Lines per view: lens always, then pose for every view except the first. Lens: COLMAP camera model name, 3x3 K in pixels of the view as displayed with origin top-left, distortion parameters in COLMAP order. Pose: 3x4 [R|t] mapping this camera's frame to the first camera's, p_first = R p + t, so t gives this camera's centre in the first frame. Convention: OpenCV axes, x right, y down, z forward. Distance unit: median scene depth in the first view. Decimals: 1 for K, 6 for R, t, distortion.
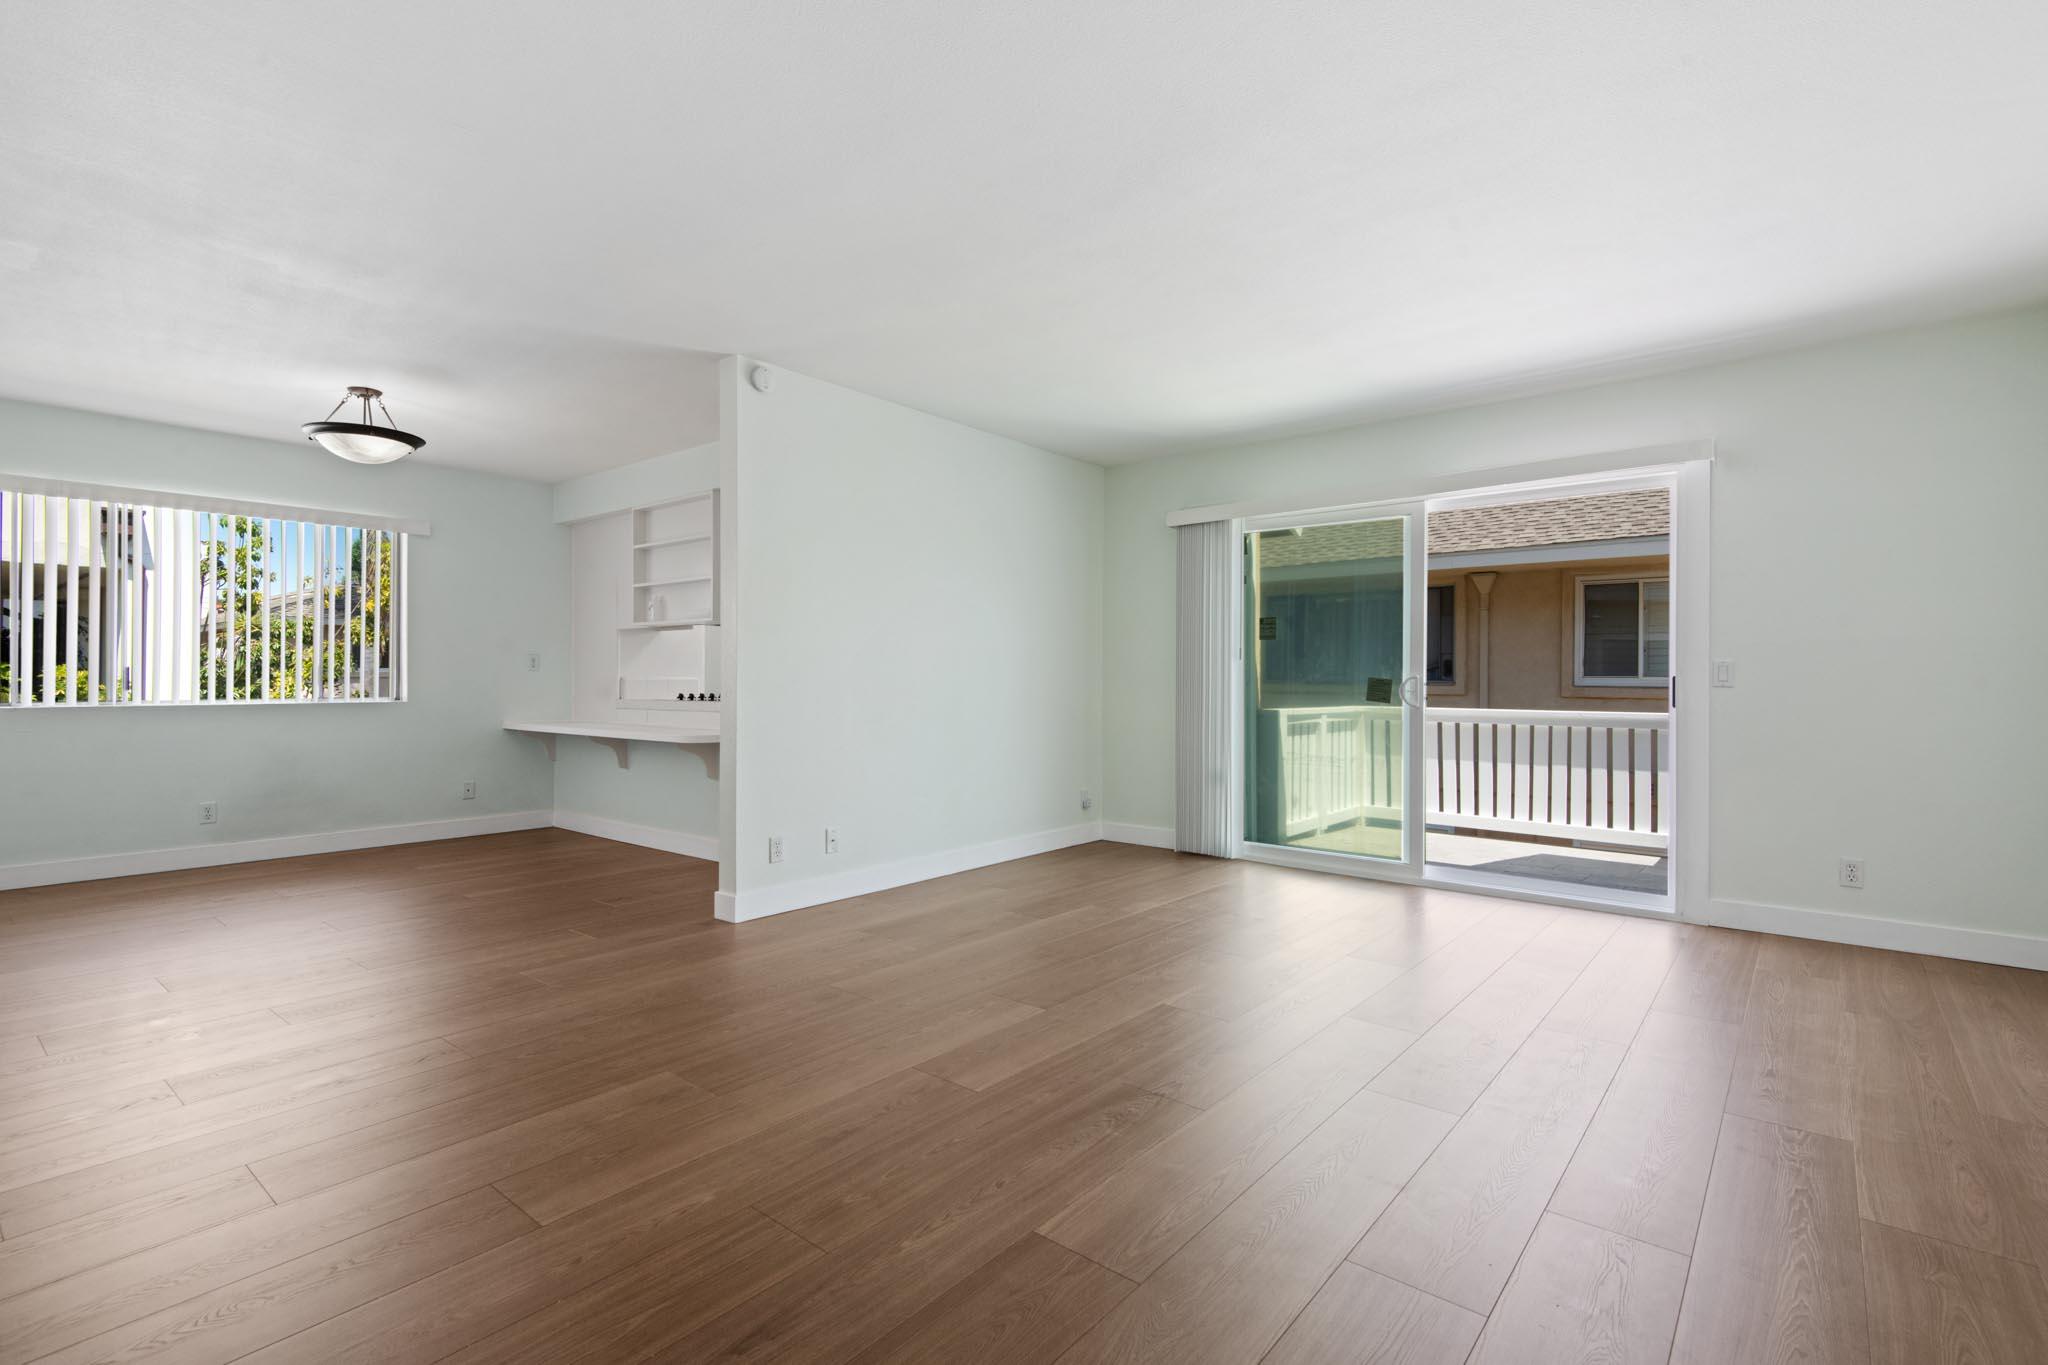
lens RADIAL K [[910.8, 0, 1024.1], [0, 910.8, 676.1], [0, 0, 1]] dist [-0.009757, -0.000958]
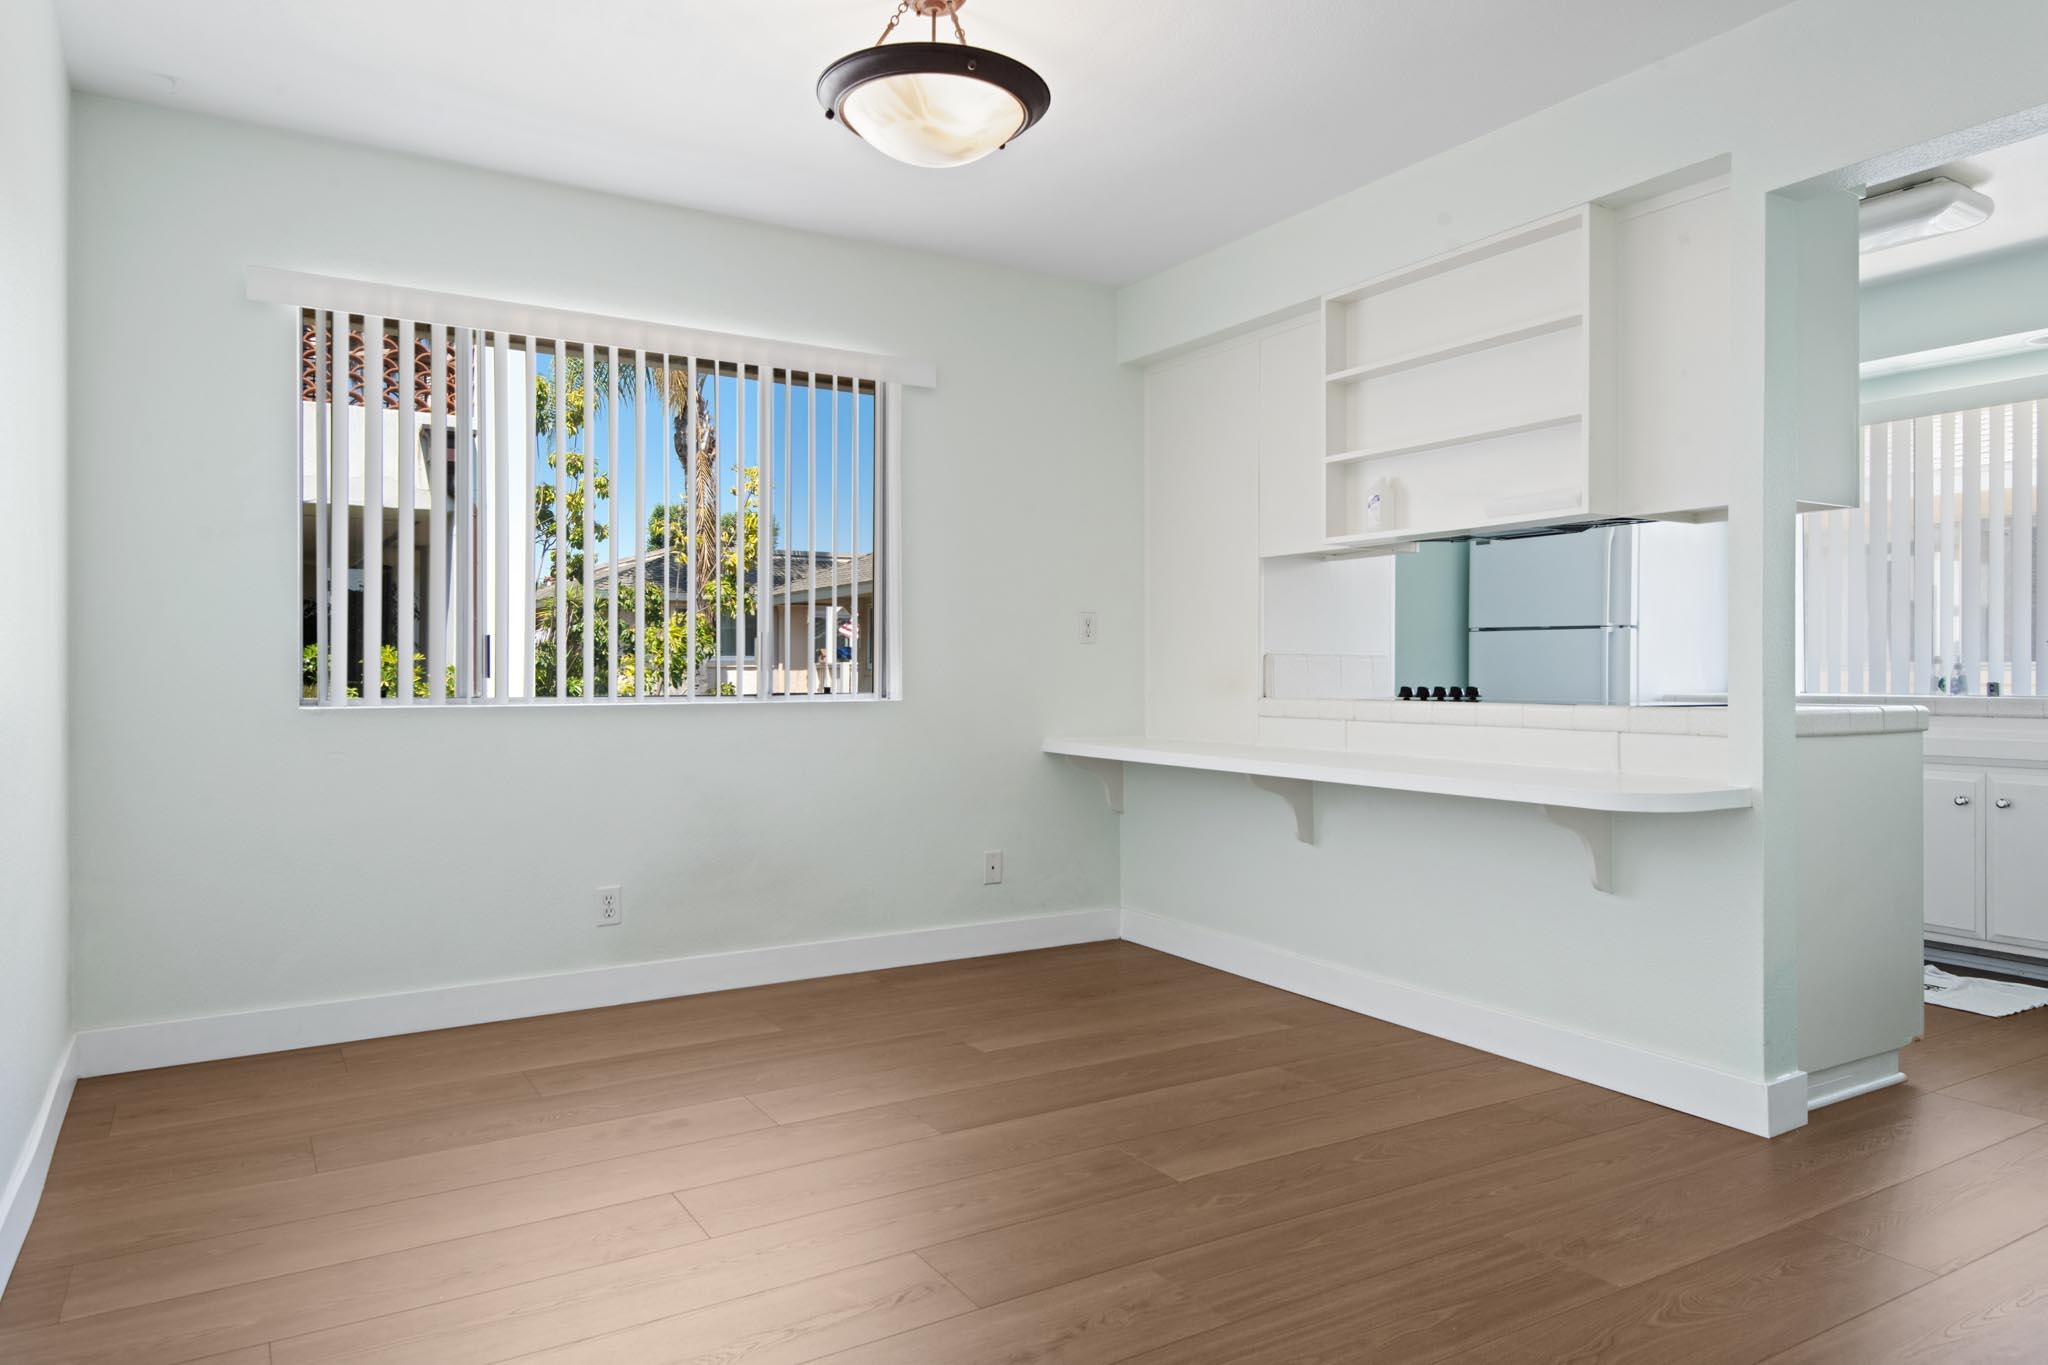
lens RADIAL K [[1250.6, 0, 1022.0], [0, 1250.6, 679.3], [0, 0, 1]] dist [0.021808, -0.000501]
pose [[0.939743, -0.002510, -0.341872, -0.351417], [0.006193, 0.999934, 0.009682, 0.008331], [0.341825, -0.011216, 0.939697, 0.324267]]
